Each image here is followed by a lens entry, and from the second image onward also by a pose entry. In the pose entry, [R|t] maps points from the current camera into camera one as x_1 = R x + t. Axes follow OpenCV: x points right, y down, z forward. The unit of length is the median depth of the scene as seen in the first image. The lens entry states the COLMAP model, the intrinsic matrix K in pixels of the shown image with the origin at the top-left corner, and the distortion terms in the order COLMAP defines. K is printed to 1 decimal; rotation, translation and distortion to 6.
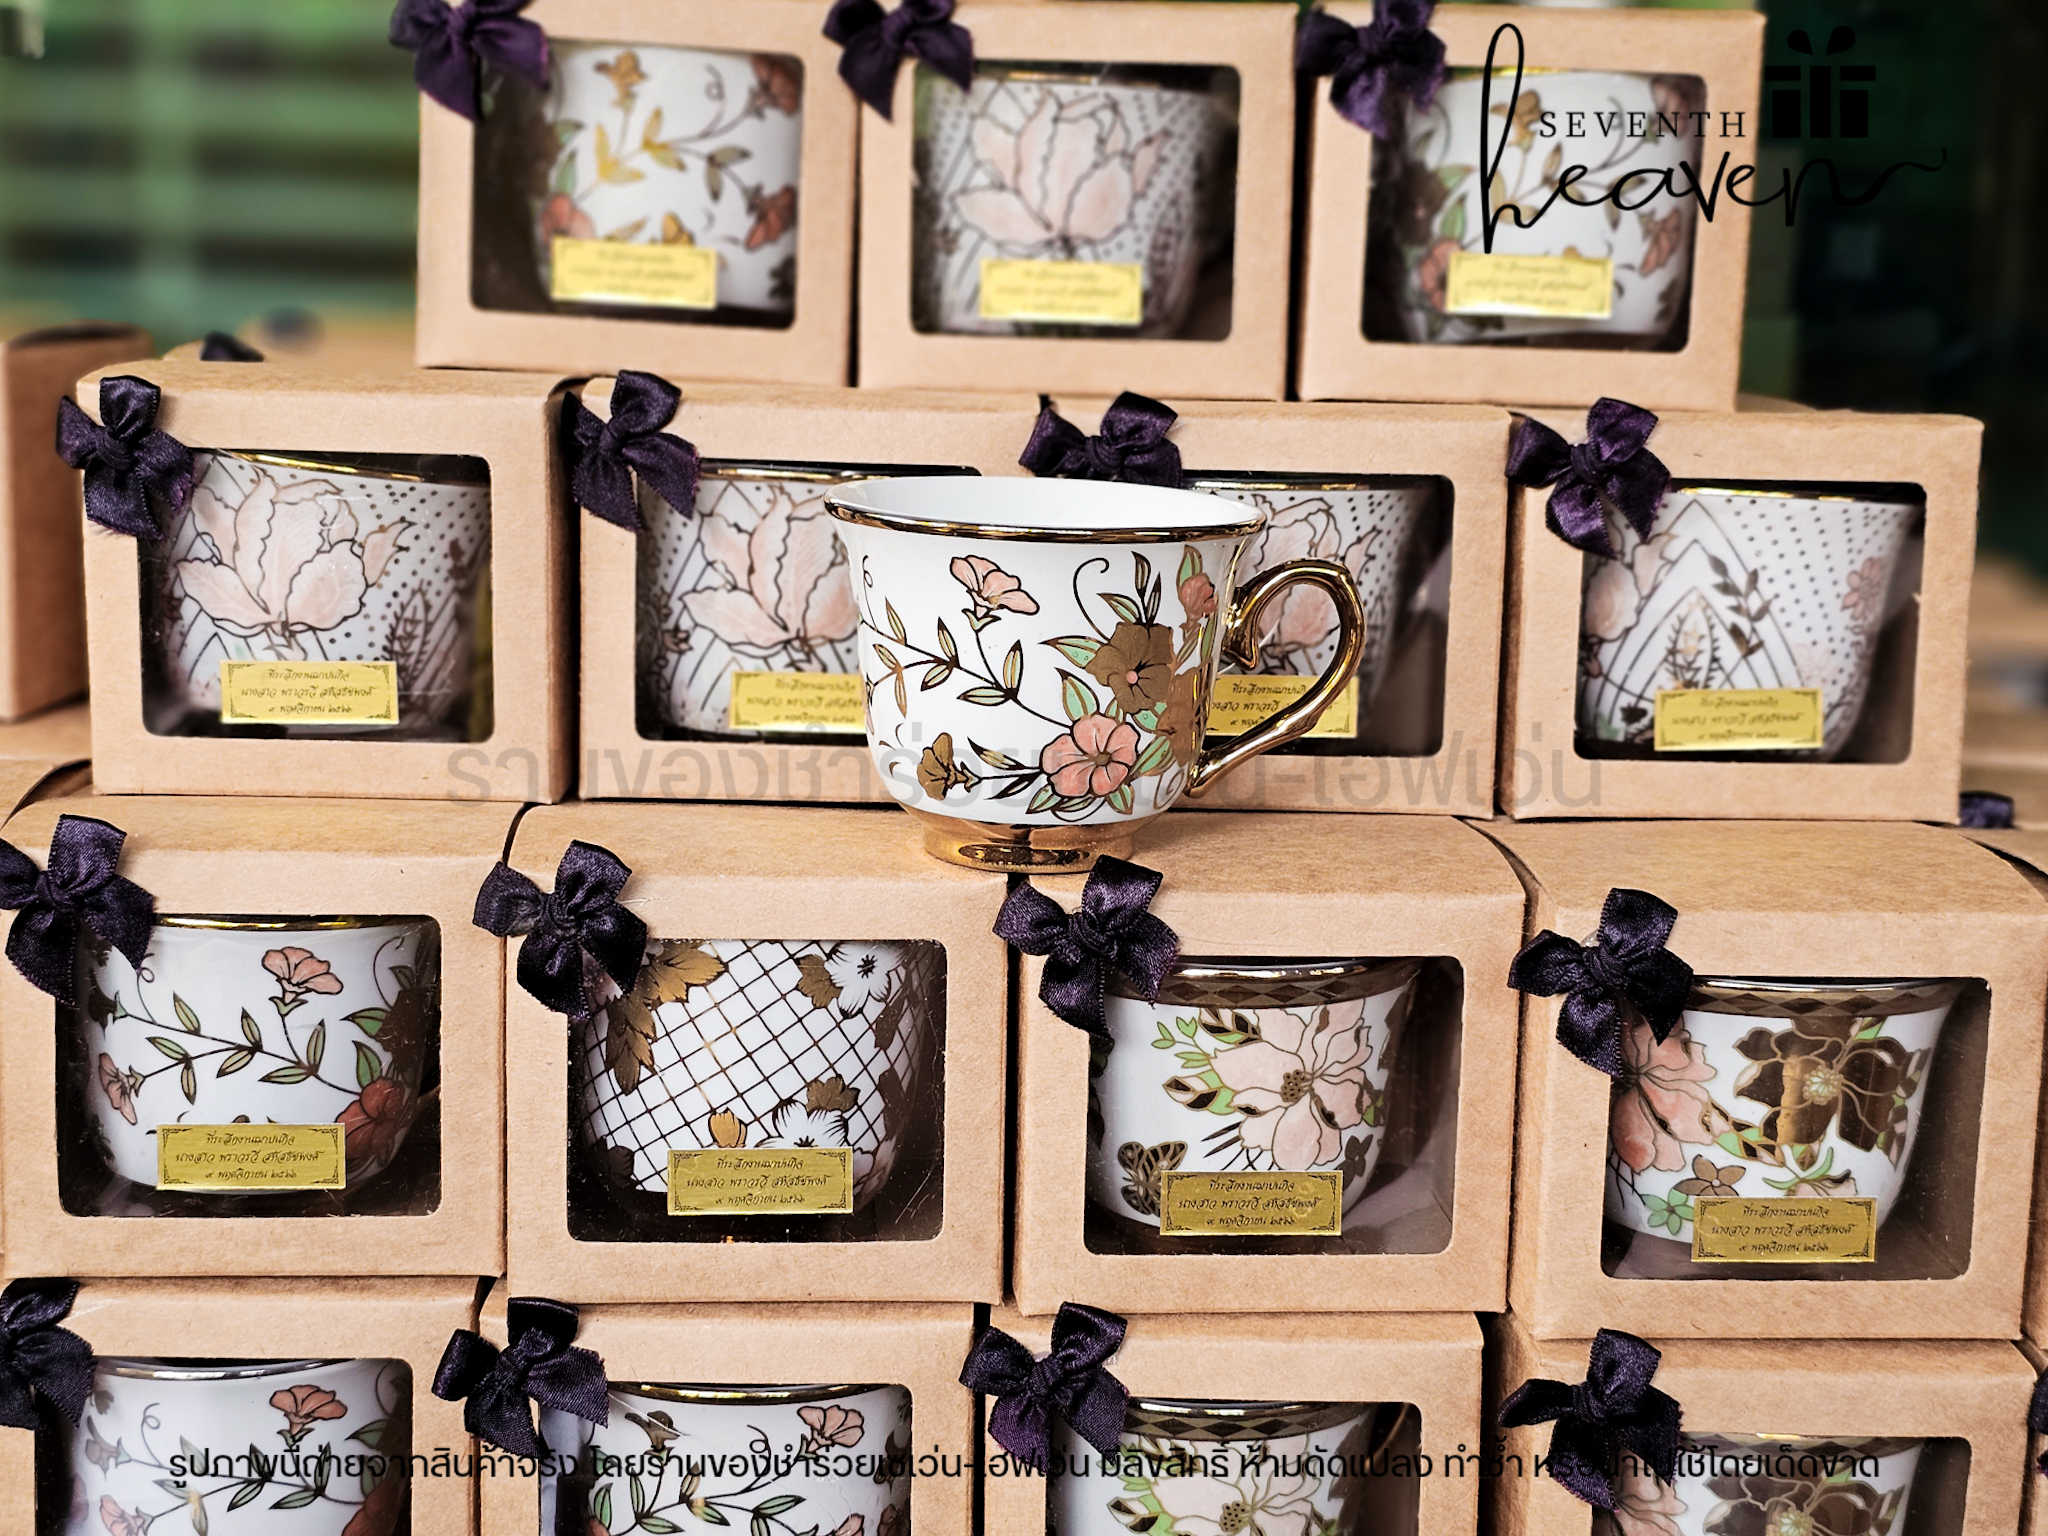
lens RADIAL K [[2204.1, 0, 1021.2], [0, 2204.1, 703.2], [0, 0, 1]] dist [-0.018071, -0.020925]
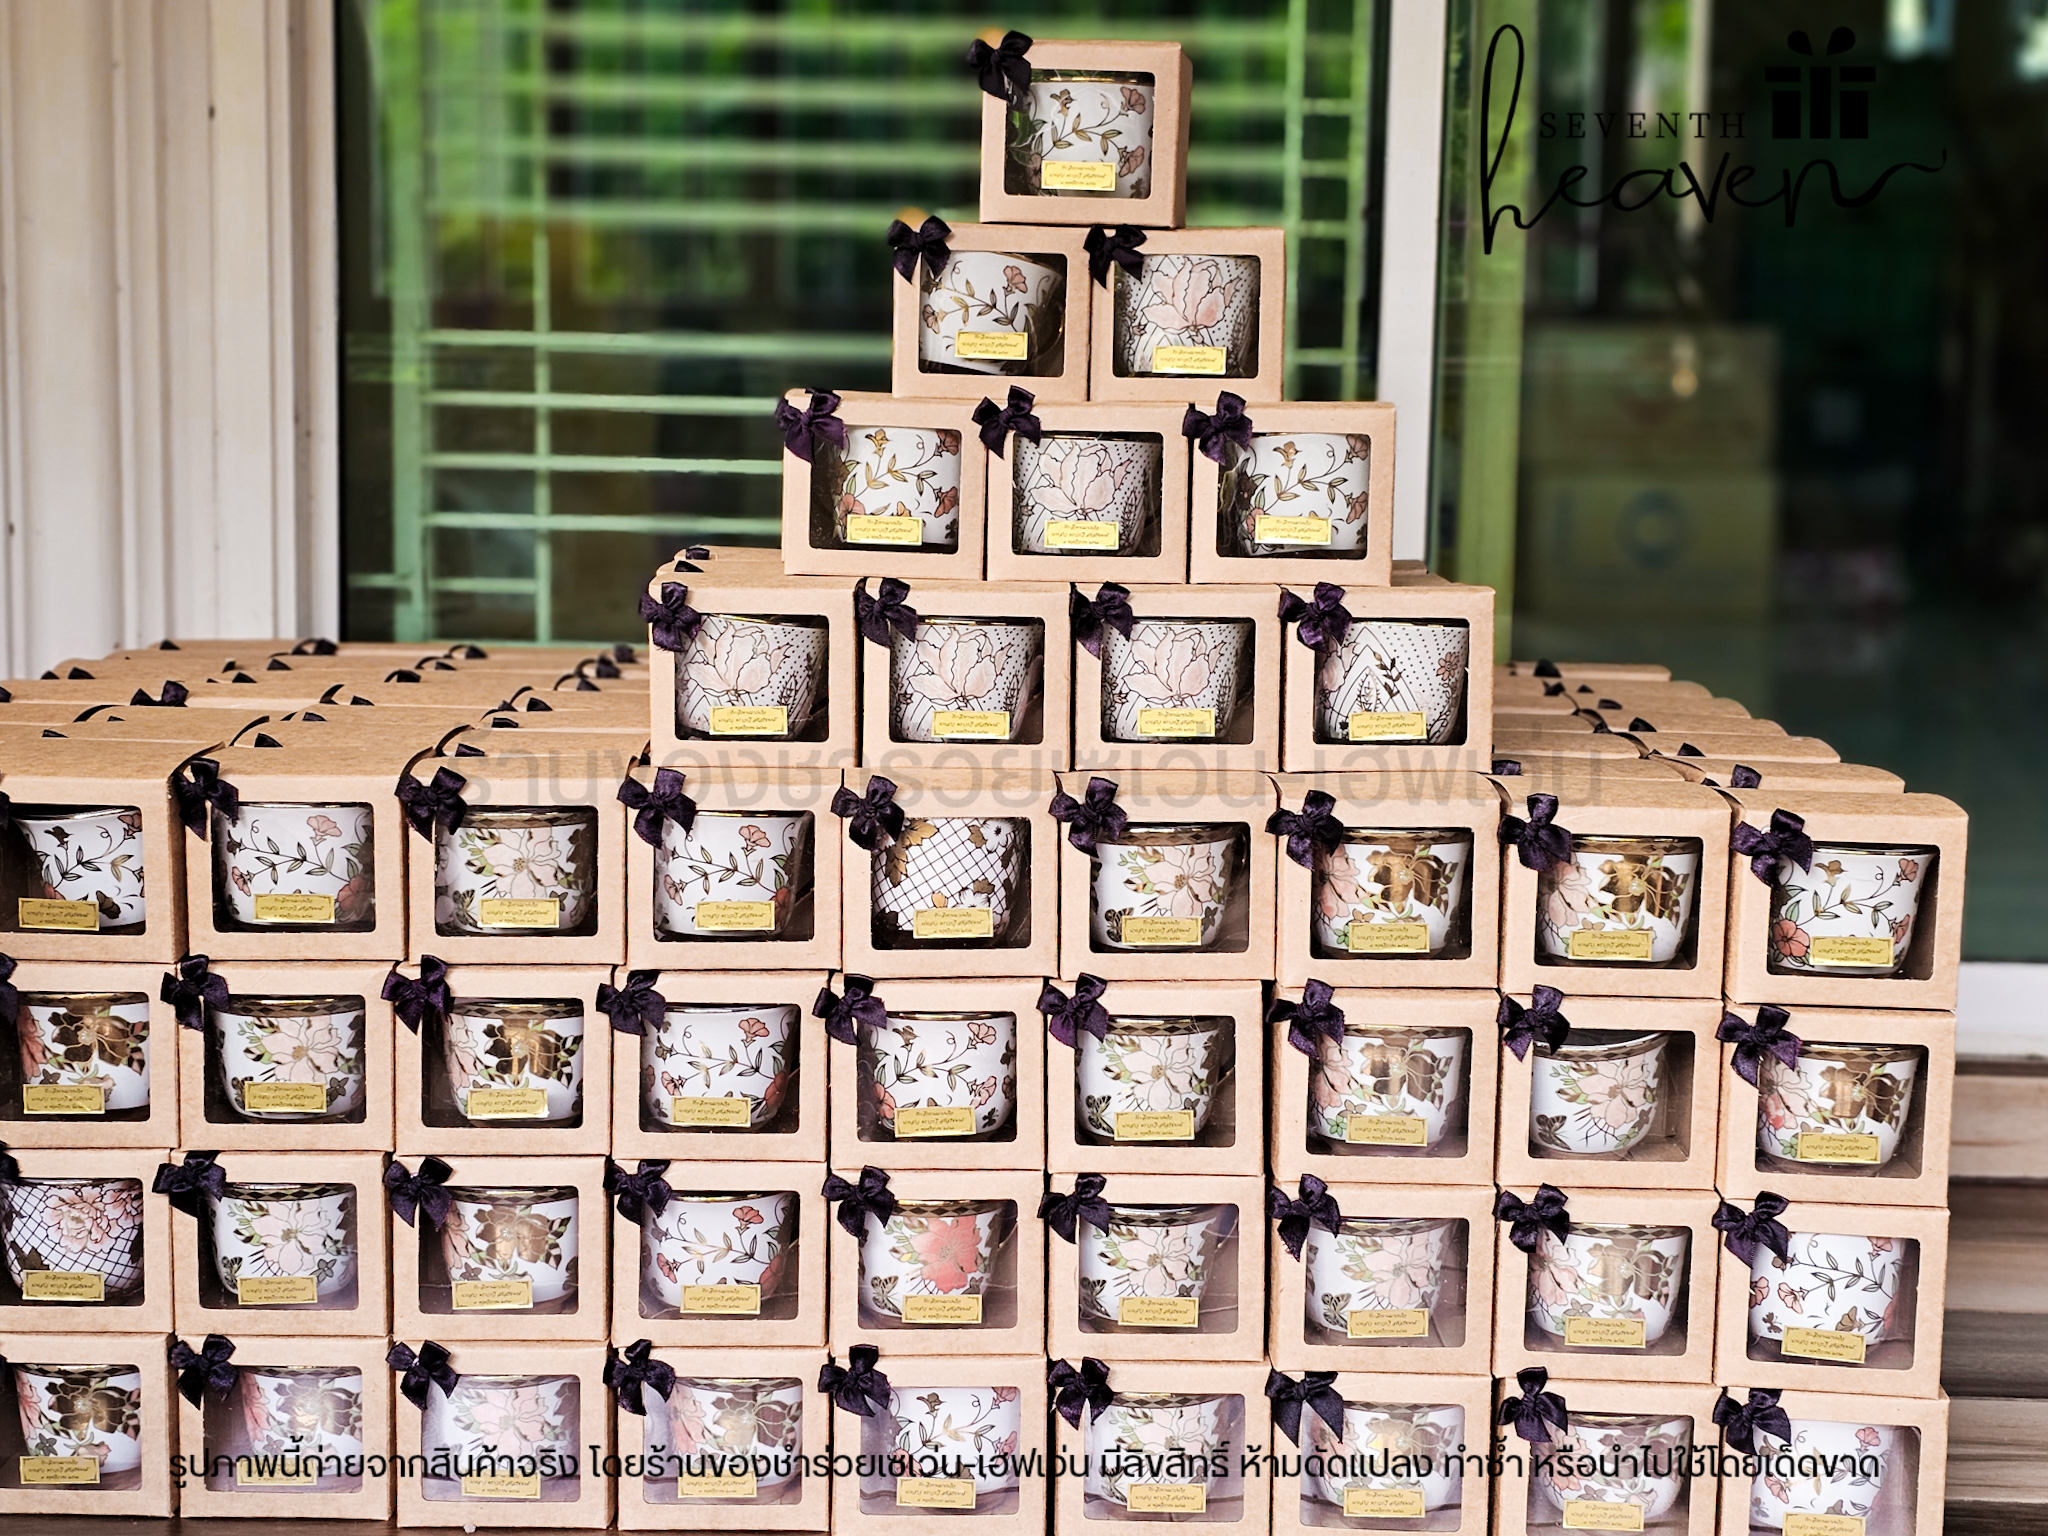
lens RADIAL K [[1603.2, 0, 1024.0], [0, 1603.2, 768.0], [0, 0, 1]] dist [0.063392, -0.150213]
pose [[0.999038, -0.010448, -0.042588, 0.030280], [0.009952, 0.999880, -0.011836, 0.066576], [0.042706, 0.011400, 0.999023, -0.641590]]
